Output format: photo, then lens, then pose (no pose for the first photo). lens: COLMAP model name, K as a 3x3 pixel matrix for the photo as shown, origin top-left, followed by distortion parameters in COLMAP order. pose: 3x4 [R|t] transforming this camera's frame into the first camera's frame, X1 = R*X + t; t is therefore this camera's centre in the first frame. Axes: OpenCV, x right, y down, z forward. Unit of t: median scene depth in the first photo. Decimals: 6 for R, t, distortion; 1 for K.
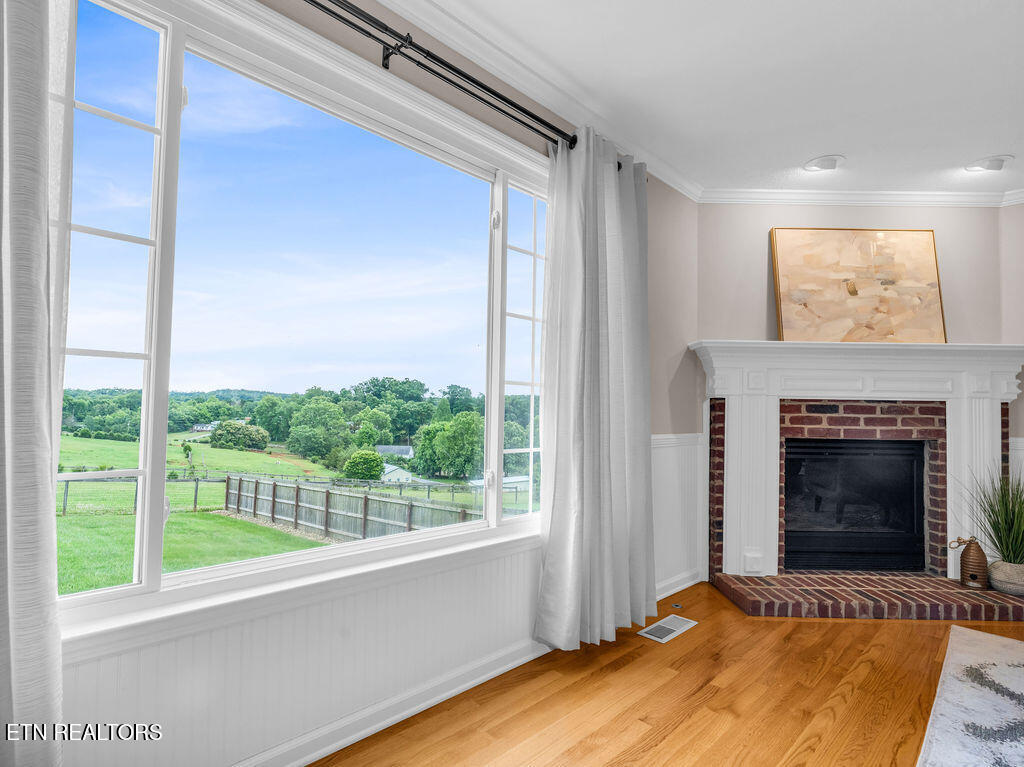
lens RADIAL K [[538.7, 0, 482.7], [0, 538.7, 387.4], [0, 0, 1]] dist [-0.012557, 0.004570]
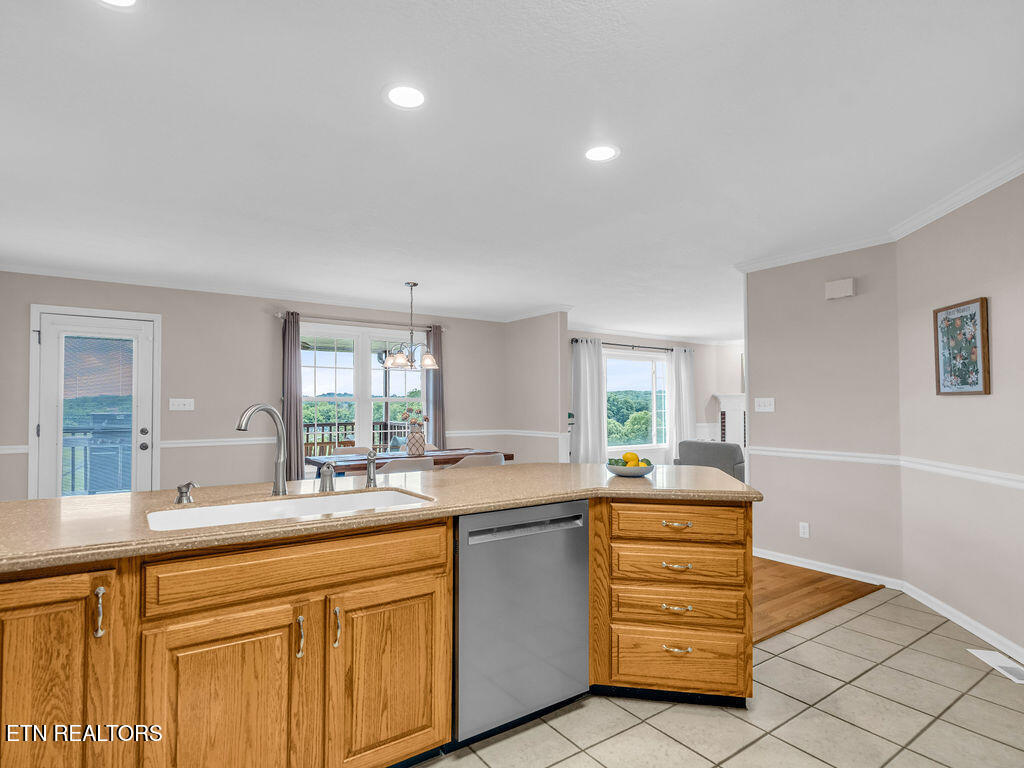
lens RADIAL K [[538.7, 0, 503.8], [0, 538.7, 396.9], [0, 0, 1]] dist [-0.012557, 0.004570]
pose [[0.989667, -0.024591, -0.141258, -0.365056], [0.027295, 0.999479, 0.017241, -0.150466], [0.140760, -0.020918, 0.989823, -2.213476]]
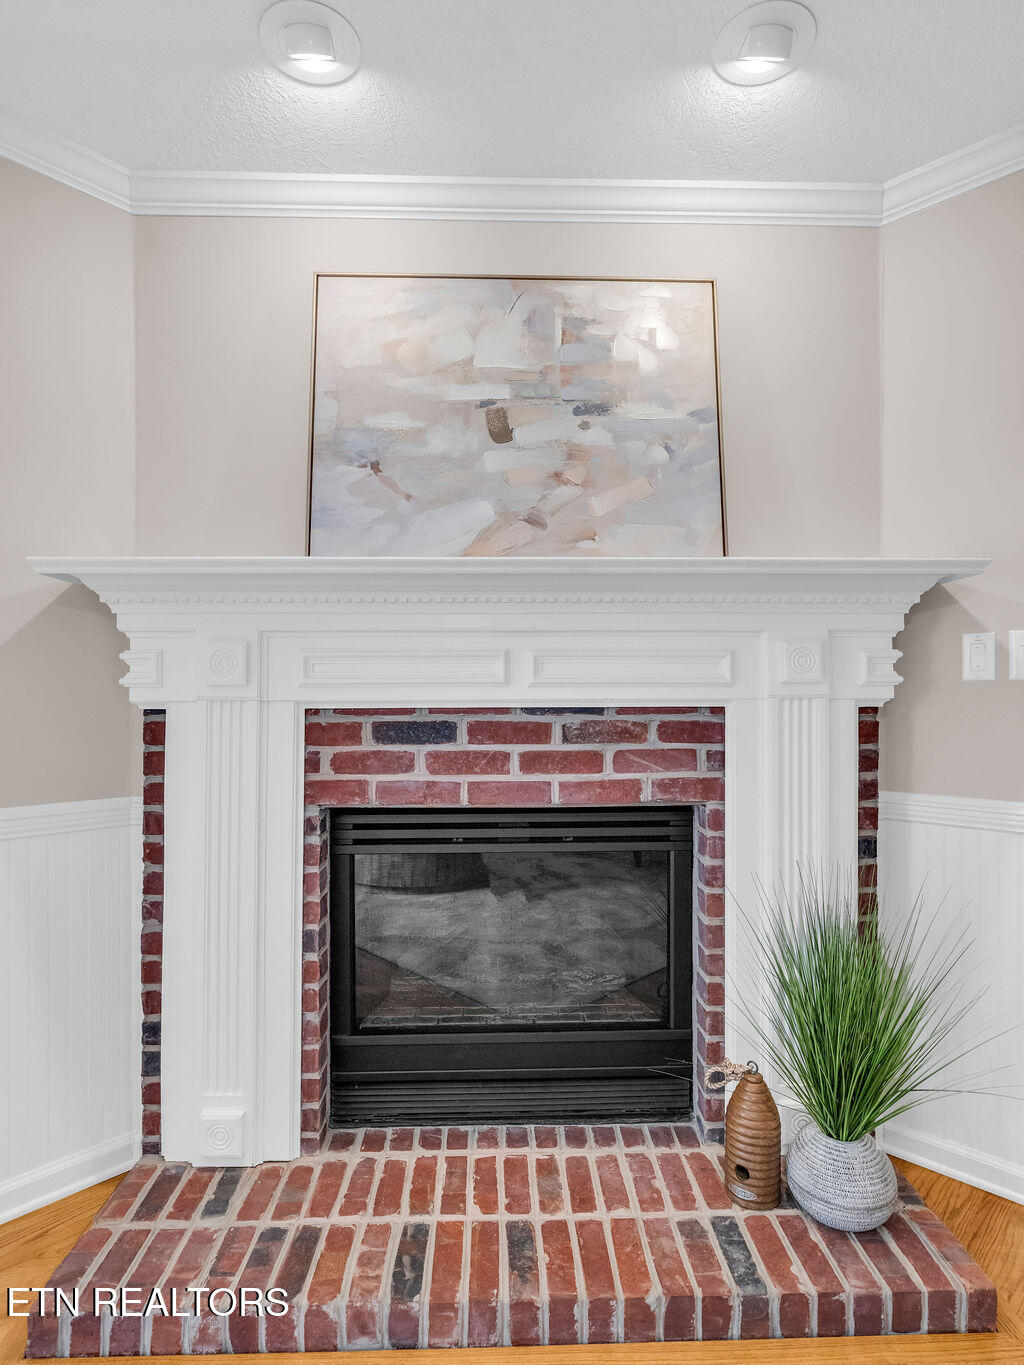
lens RADIAL K [[791.9, 0, 479.8], [0, 791.9, 678.1], [0, 0, 1]] dist [-0.008154, 0.004397]
pose [[0.998664, -0.017891, 0.048477, 0.654192], [0.016486, 0.999437, 0.029220, -0.015693], [-0.048972, -0.028381, 0.998397, 0.420656]]
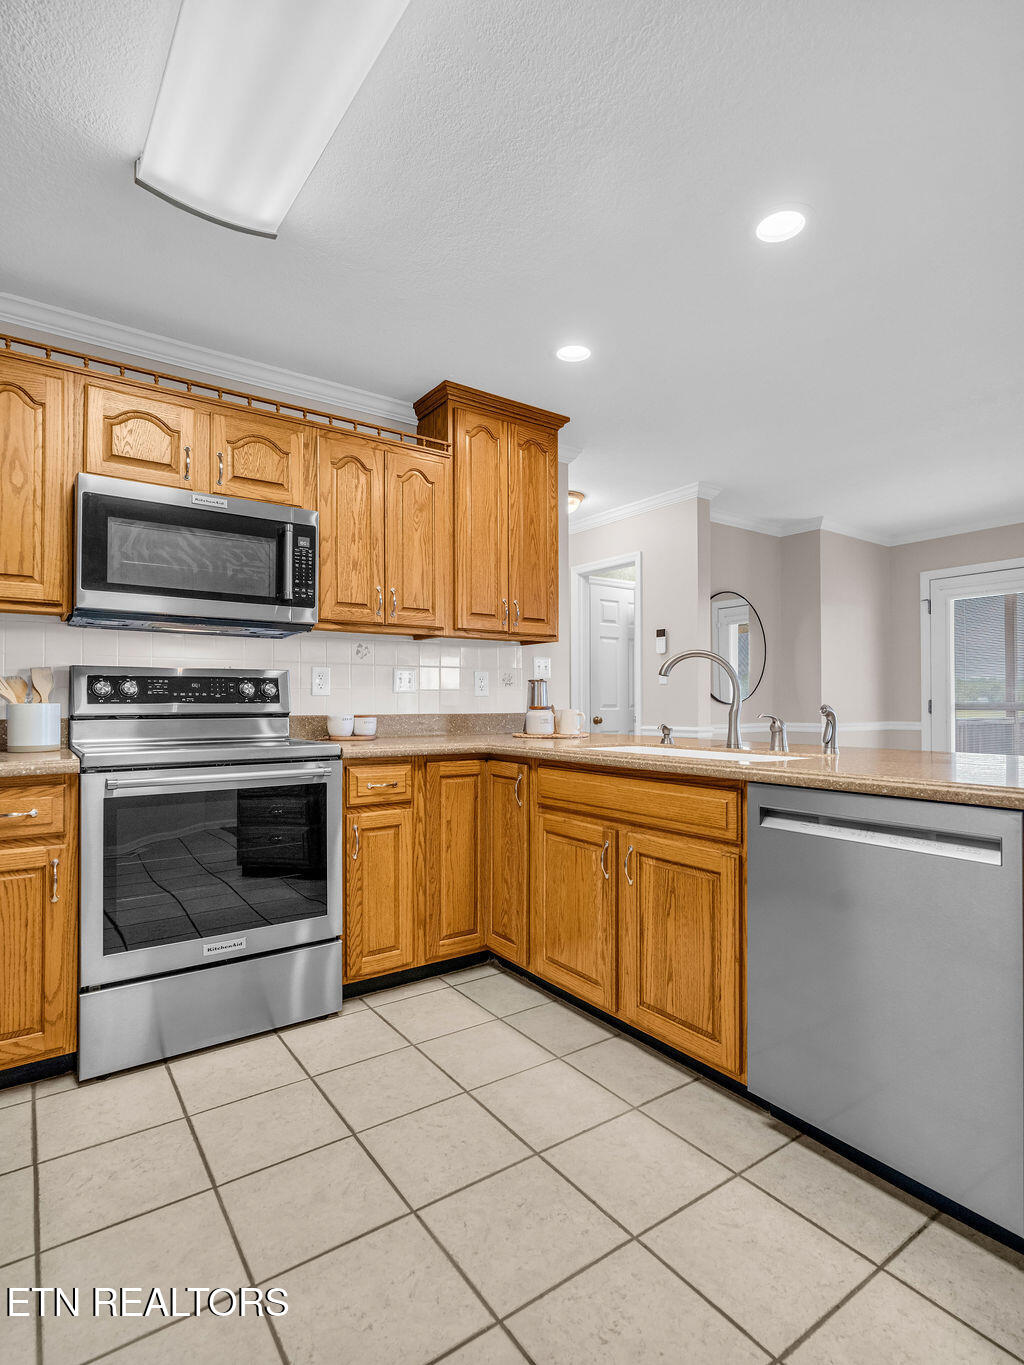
lens RADIAL K [[718.0, 0, 515.1], [0, 718.0, 693.8], [0, 0, 1]] dist [-0.012557, 0.004570]
pose [[-0.146759, -0.037820, -0.988449, 0.086882], [0.036625, 0.998376, -0.043638, -0.065723], [0.988494, -0.042606, -0.145135, -1.747911]]
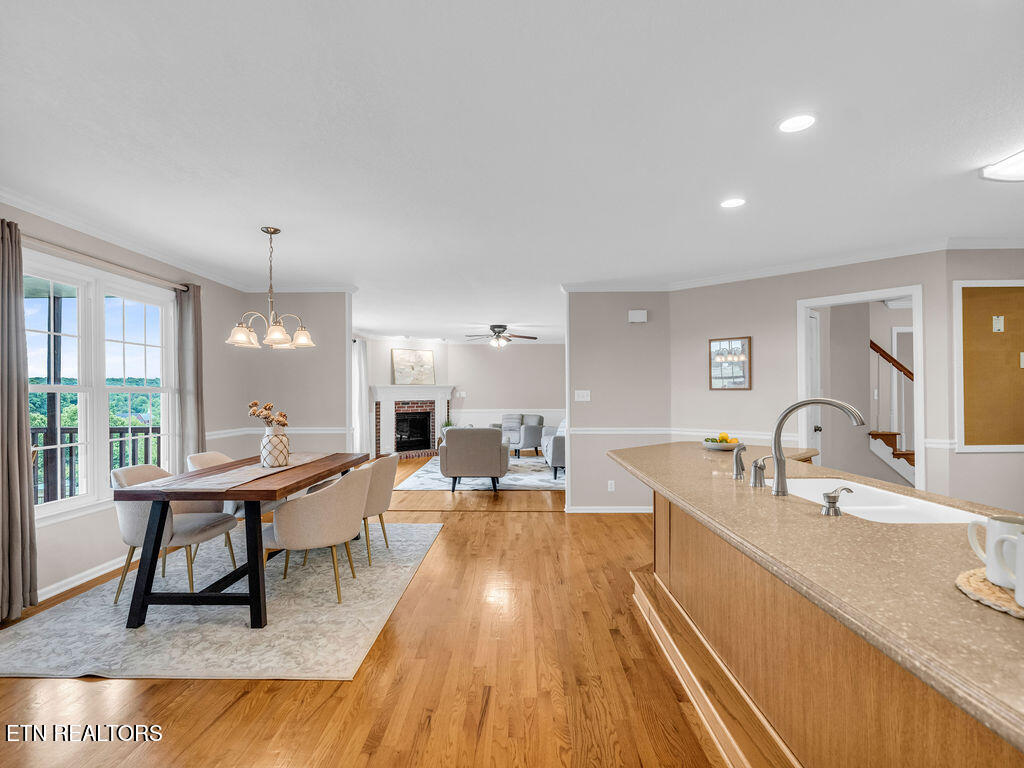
lens RADIAL K [[538.7, 0, 509.7], [0, 538.7, 389.8], [0, 0, 1]] dist [-0.012557, 0.004570]
pose [[0.703170, -0.018803, 0.710773, -1.323968], [-0.006965, 0.999420, 0.033329, -0.166169], [-0.710988, -0.028387, 0.702631, -1.861635]]
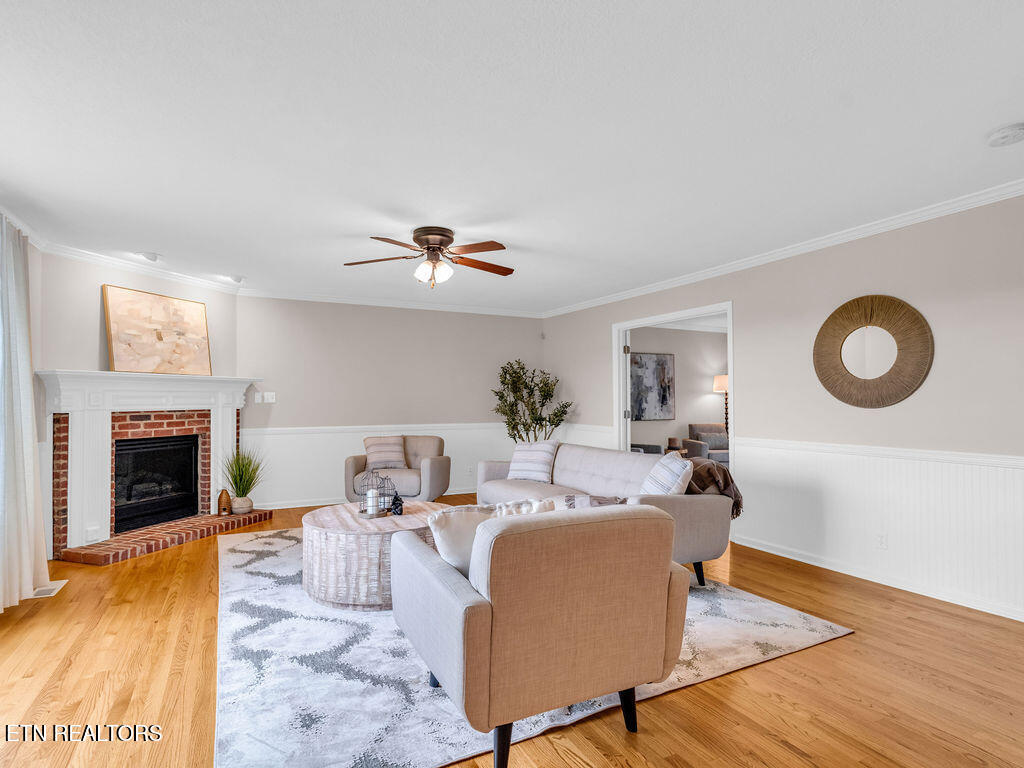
lens RADIAL K [[538.7, 0, 510.8], [0, 538.7, 396.0], [0, 0, 1]] dist [-0.012557, 0.004570]
pose [[0.287964, -0.011036, 0.957578, -0.470256], [-0.024799, 0.999512, 0.018976, -0.071375], [-0.957320, -0.029211, 0.287550, -0.379275]]
